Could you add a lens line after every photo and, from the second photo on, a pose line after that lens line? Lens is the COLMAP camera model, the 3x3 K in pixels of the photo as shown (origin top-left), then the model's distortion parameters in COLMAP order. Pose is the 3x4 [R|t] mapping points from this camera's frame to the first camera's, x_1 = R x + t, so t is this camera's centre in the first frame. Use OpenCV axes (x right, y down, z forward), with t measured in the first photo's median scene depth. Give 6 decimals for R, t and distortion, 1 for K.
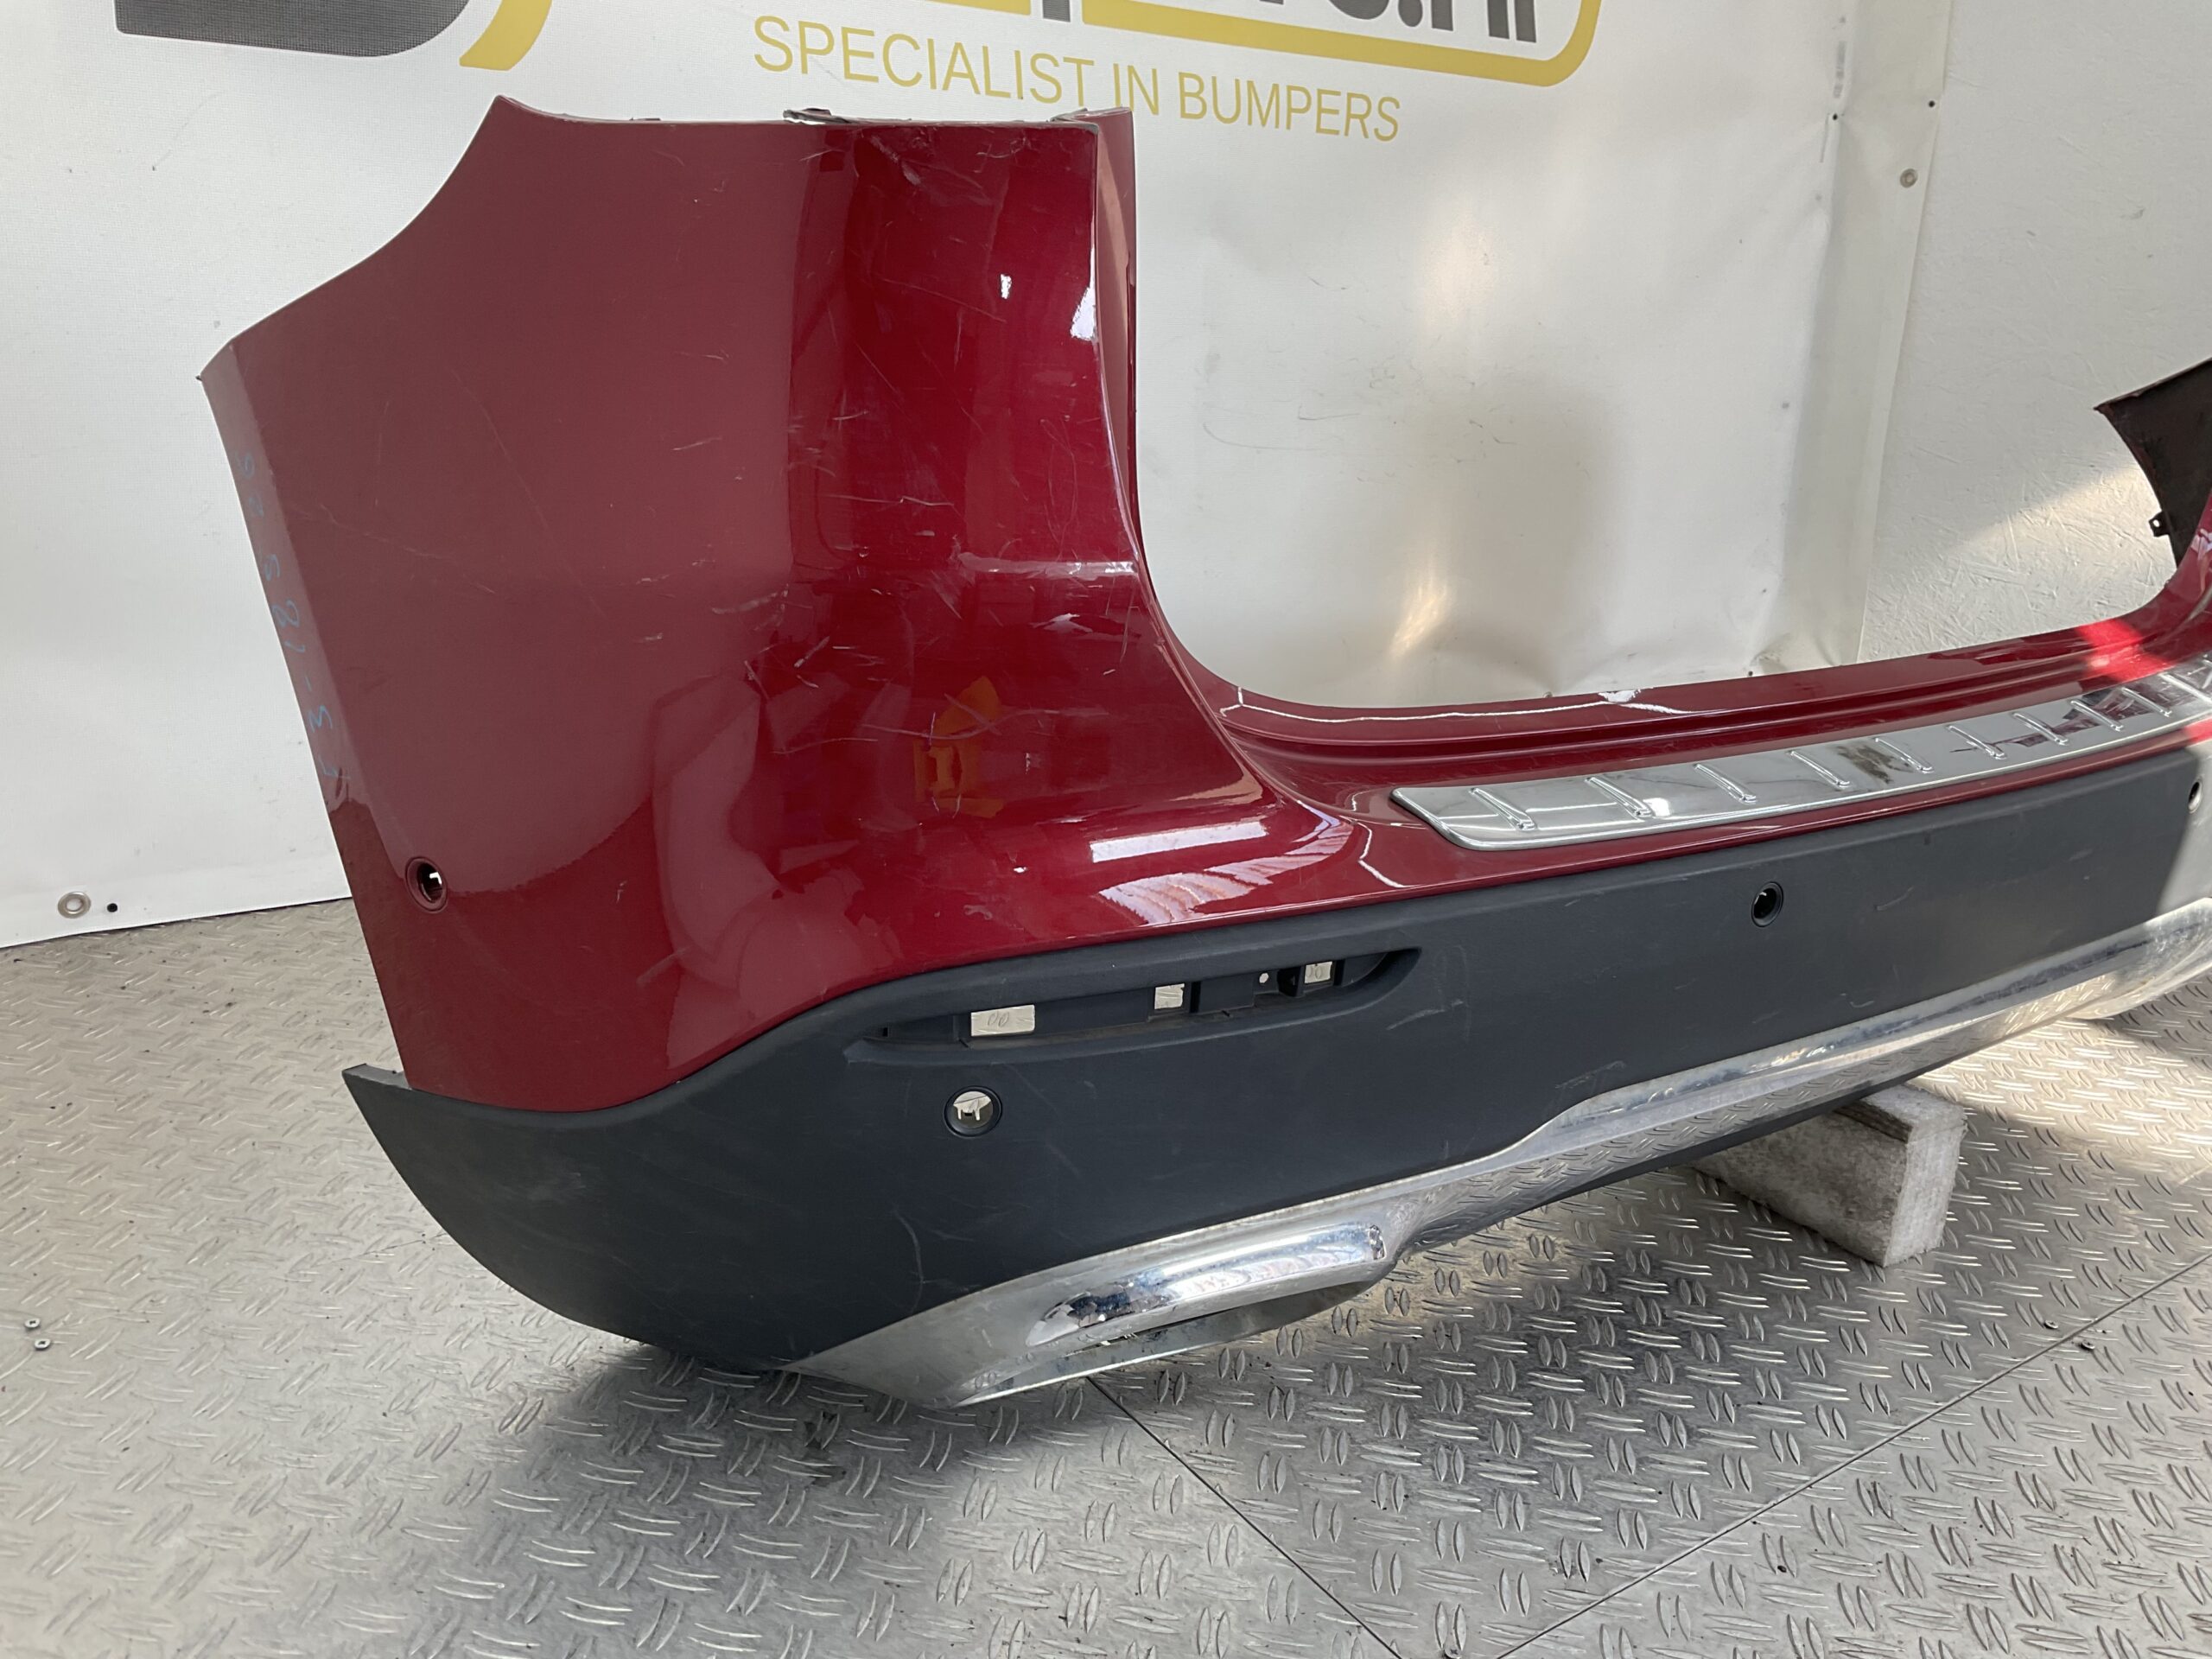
lens RADIAL K [[1804.4, 0, 1130.5], [0, 1804.4, 836.2], [0, 0, 1]] dist [0.086484, -0.193510]
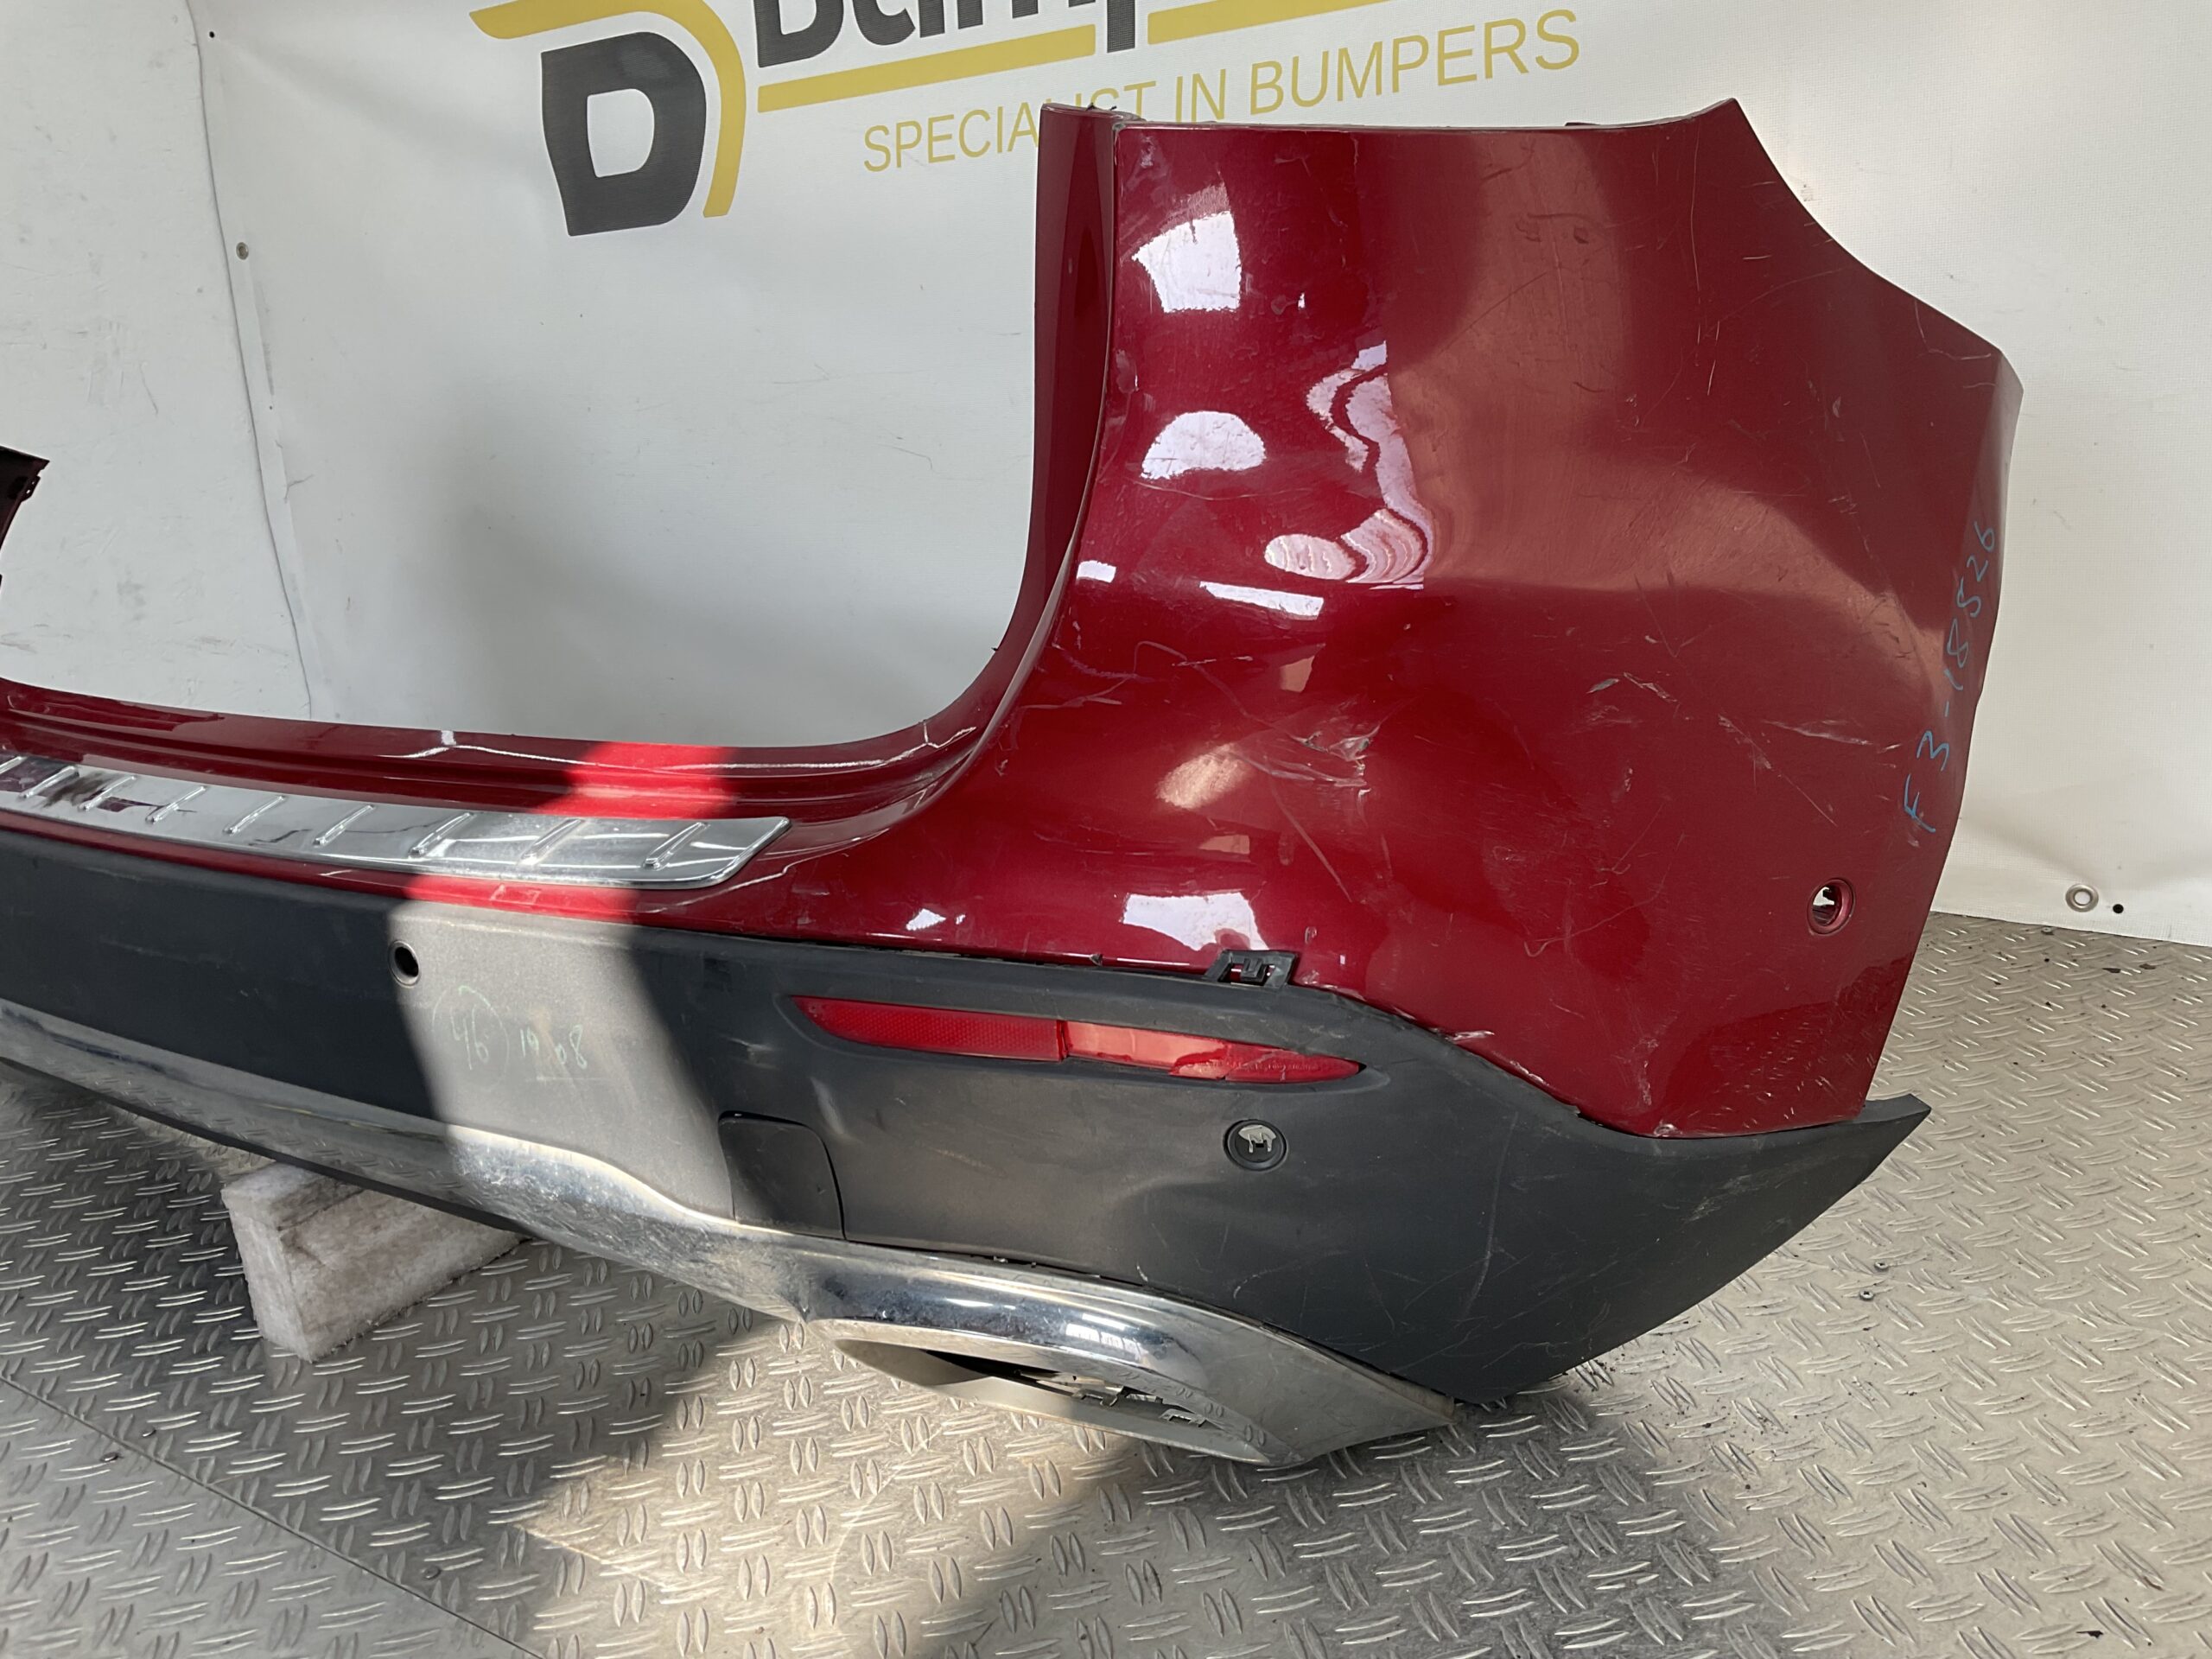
lens RADIAL K [[1804.4, 0, 1130.5], [0, 1804.4, 836.2], [0, 0, 1]] dist [0.086484, -0.193510]
pose [[0.340037, 0.185880, -0.921858, 0.939354], [-0.183985, 0.974477, 0.128625, -0.159587], [0.922239, 0.125871, 0.365558, 0.690744]]
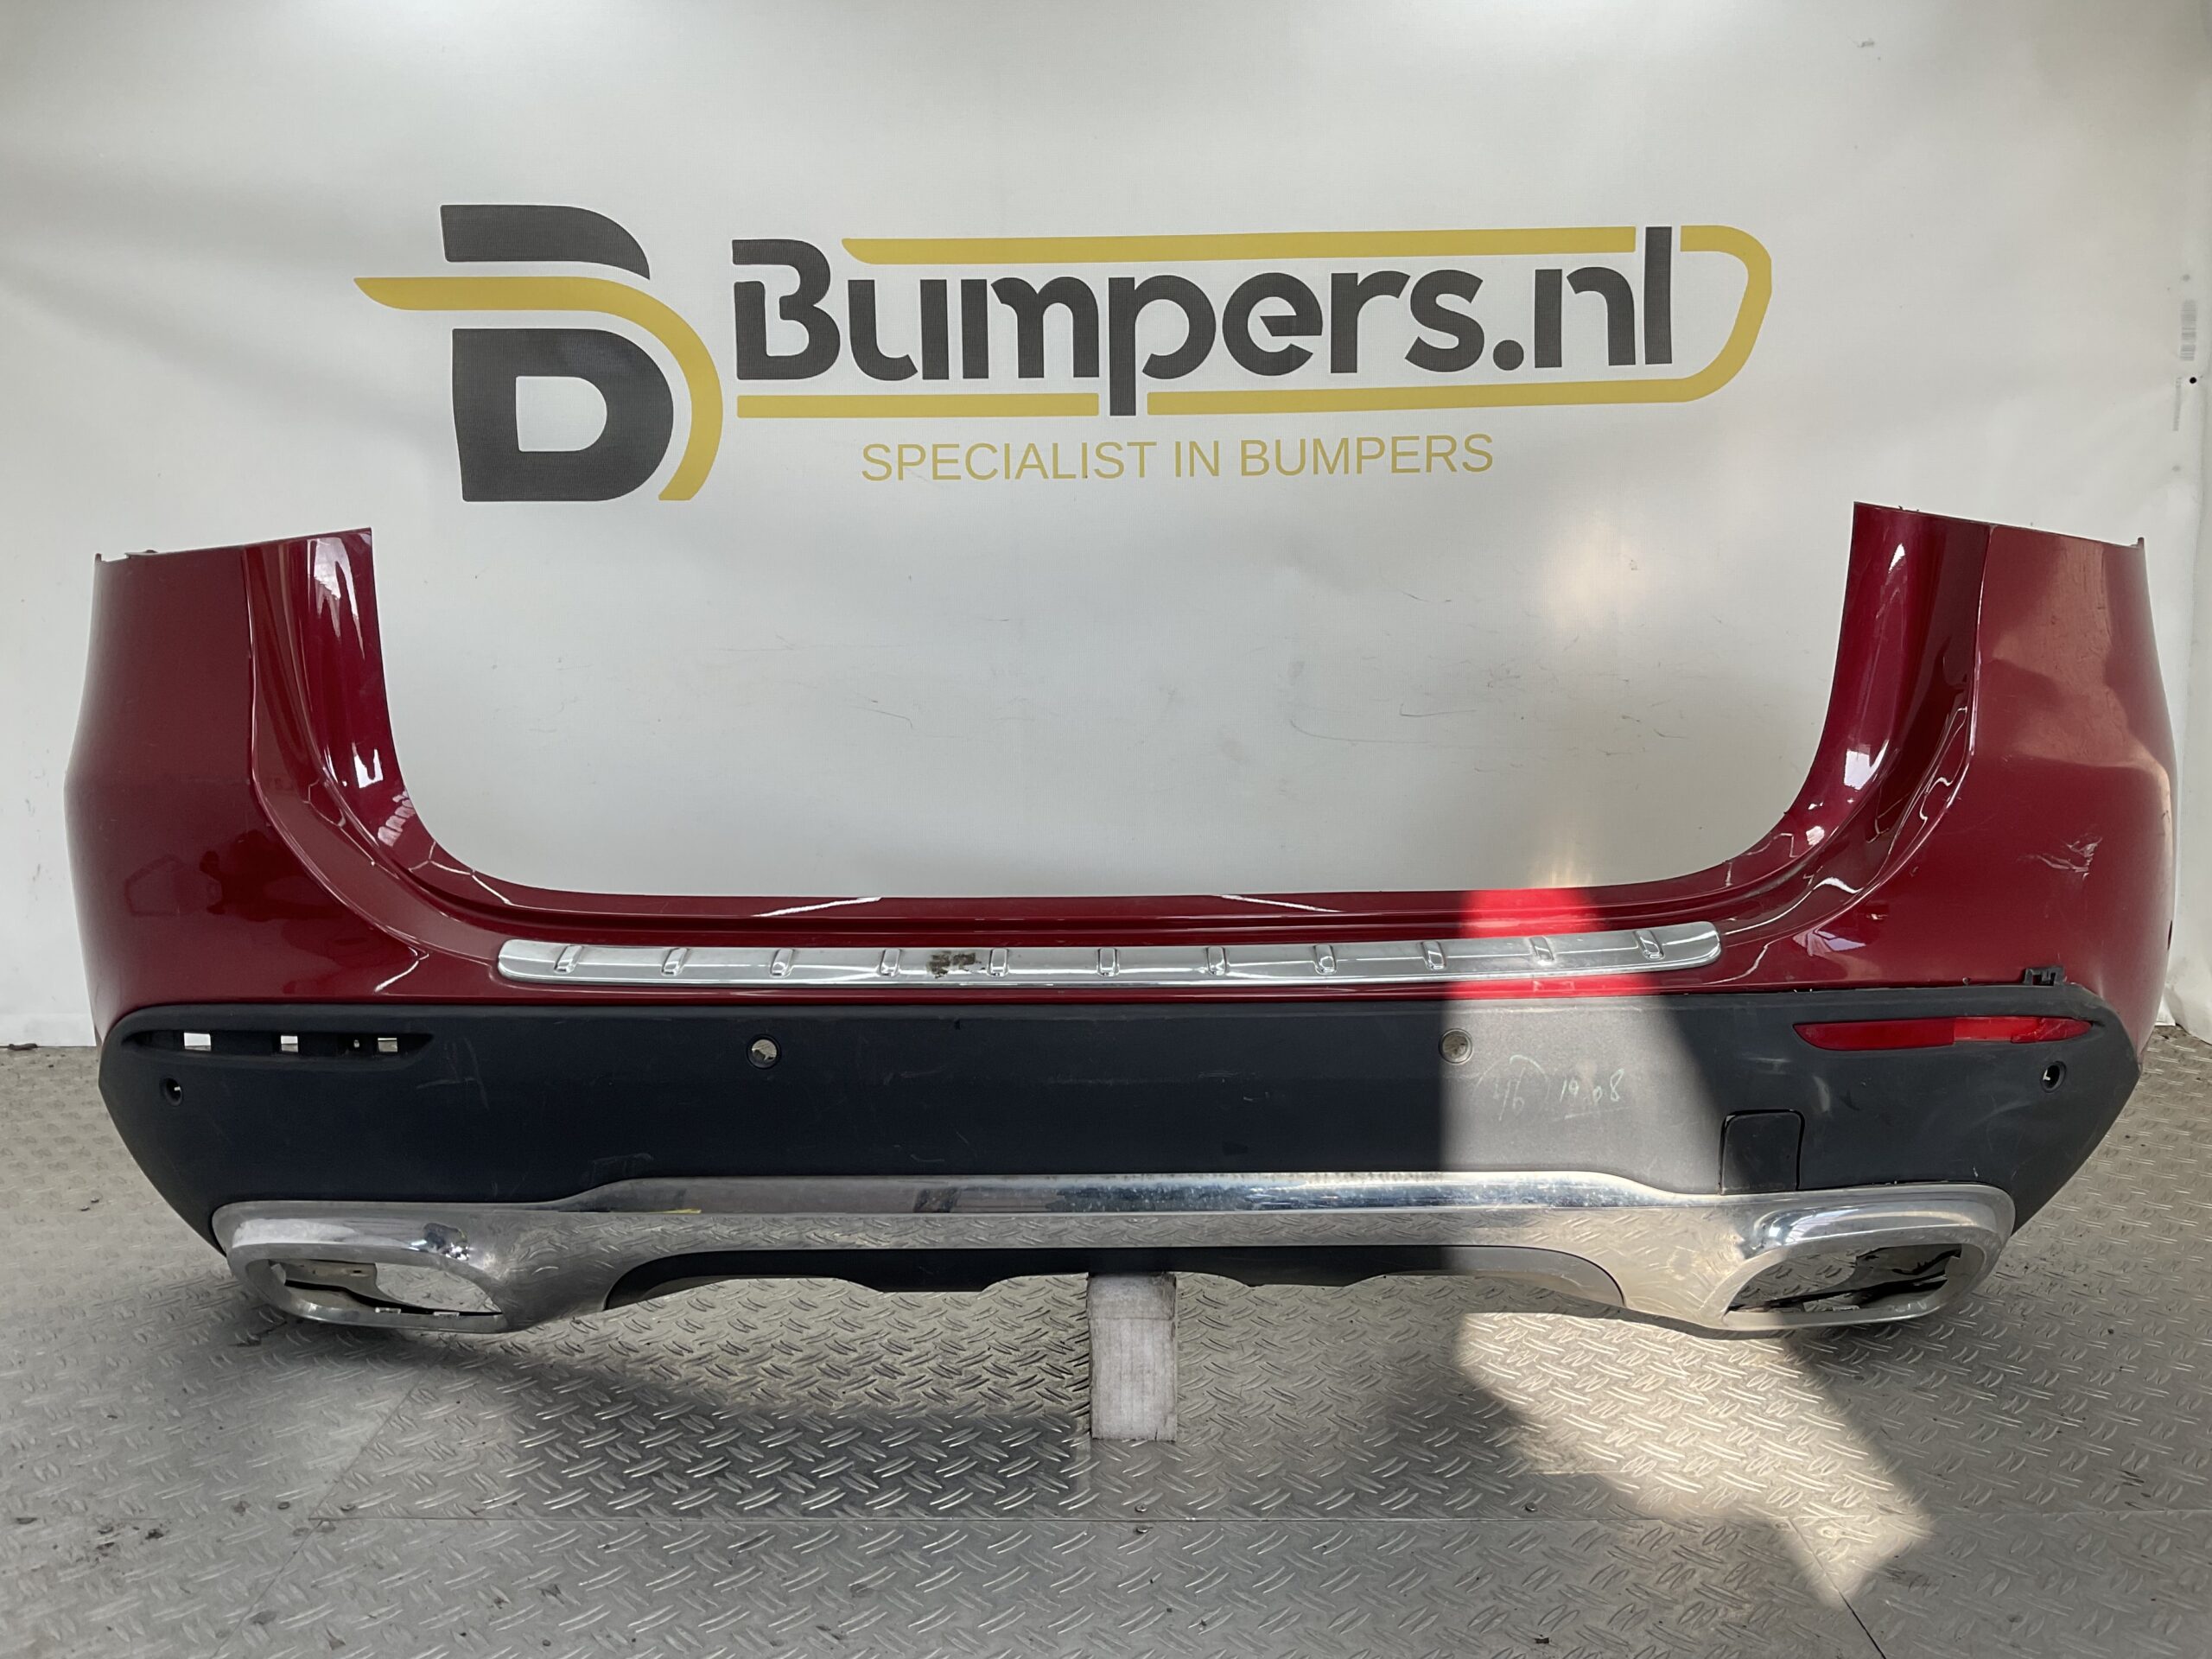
lens RADIAL K [[1807.0, 0, 1102.9], [0, 1807.0, 820.5], [0, 0, 1]] dist [0.109883, -0.215001]
pose [[0.802430, 0.020614, -0.596390, 0.709418], [-0.126400, 0.982598, -0.136106, 0.007876], [0.583206, 0.184599, 0.791071, 0.032209]]
